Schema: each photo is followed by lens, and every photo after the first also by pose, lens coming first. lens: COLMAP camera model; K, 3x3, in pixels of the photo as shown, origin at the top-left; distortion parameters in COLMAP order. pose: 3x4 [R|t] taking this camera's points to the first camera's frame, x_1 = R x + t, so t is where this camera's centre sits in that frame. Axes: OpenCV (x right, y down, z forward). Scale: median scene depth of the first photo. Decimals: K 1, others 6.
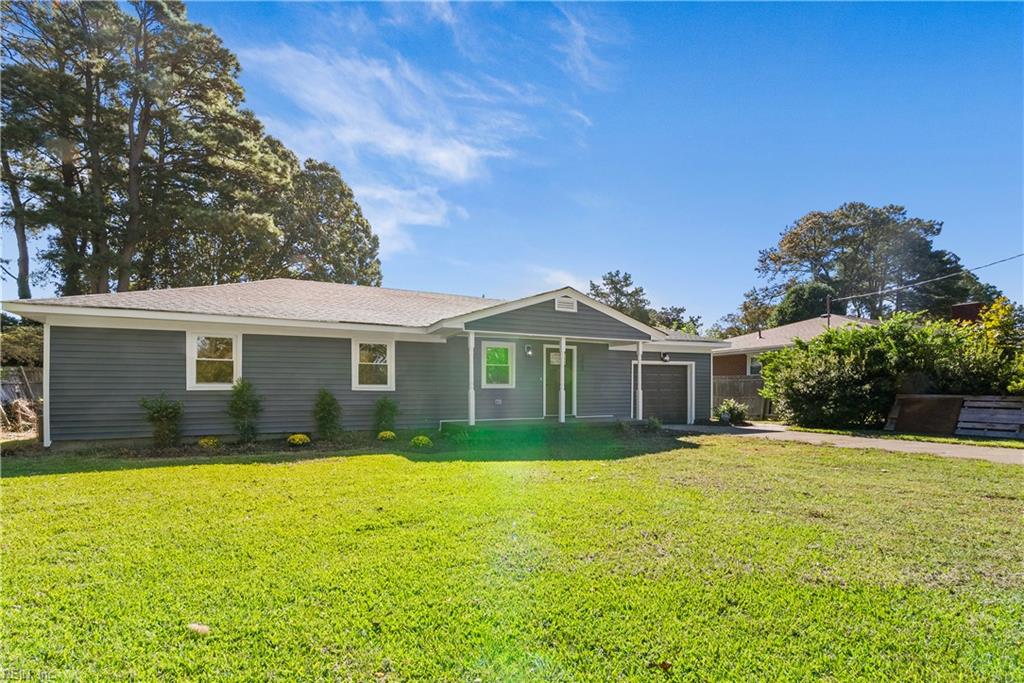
lens RADIAL K [[477.5, 0, 513.2], [0, 477.5, 391.2], [0, 0, 1]] dist [-0.003517, -0.000204]
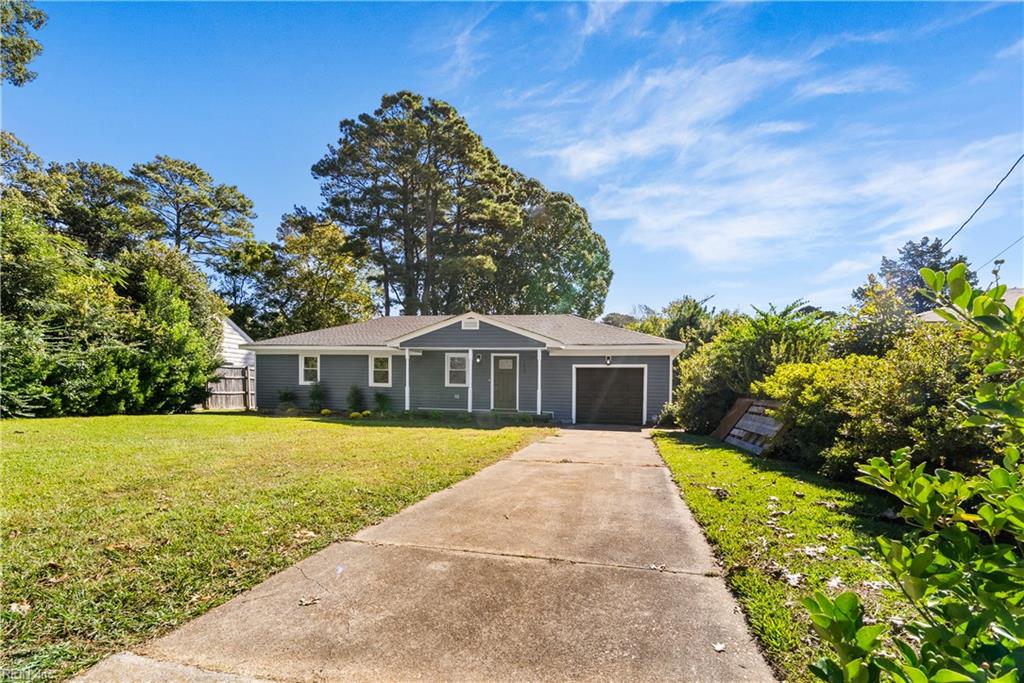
lens RADIAL K [[483.1, 0, 509.9], [0, 483.1, 424.1], [0, 0, 1]] dist [-0.004505, 0.000017]
pose [[0.773362, 0.061050, -0.631019, 0.961985], [-0.025730, 0.997555, 0.064977, 0.006961], [0.633443, -0.034015, 0.773041, 0.007342]]
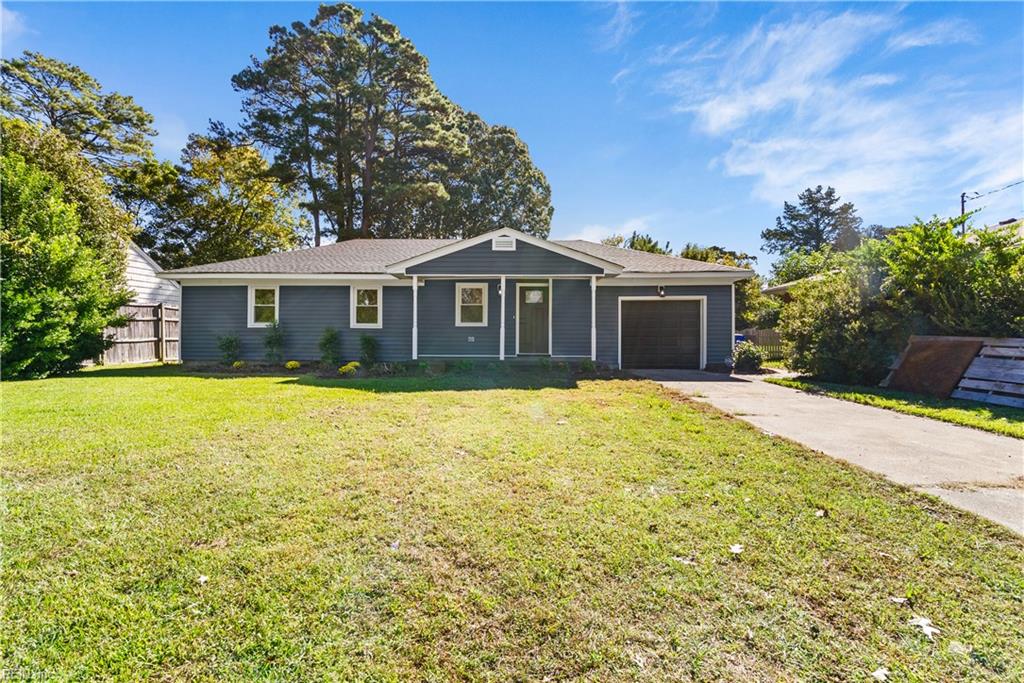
lens RADIAL K [[478.5, 0, 517.9], [0, 478.5, 333.0], [0, 0, 1]] dist [-0.021257, 0.007879]
pose [[0.876525, 0.007793, -0.481293, 0.552382], [-0.006450, 0.999969, 0.004444, 0.002524], [0.481313, -0.000791, 0.876548, 0.112364]]
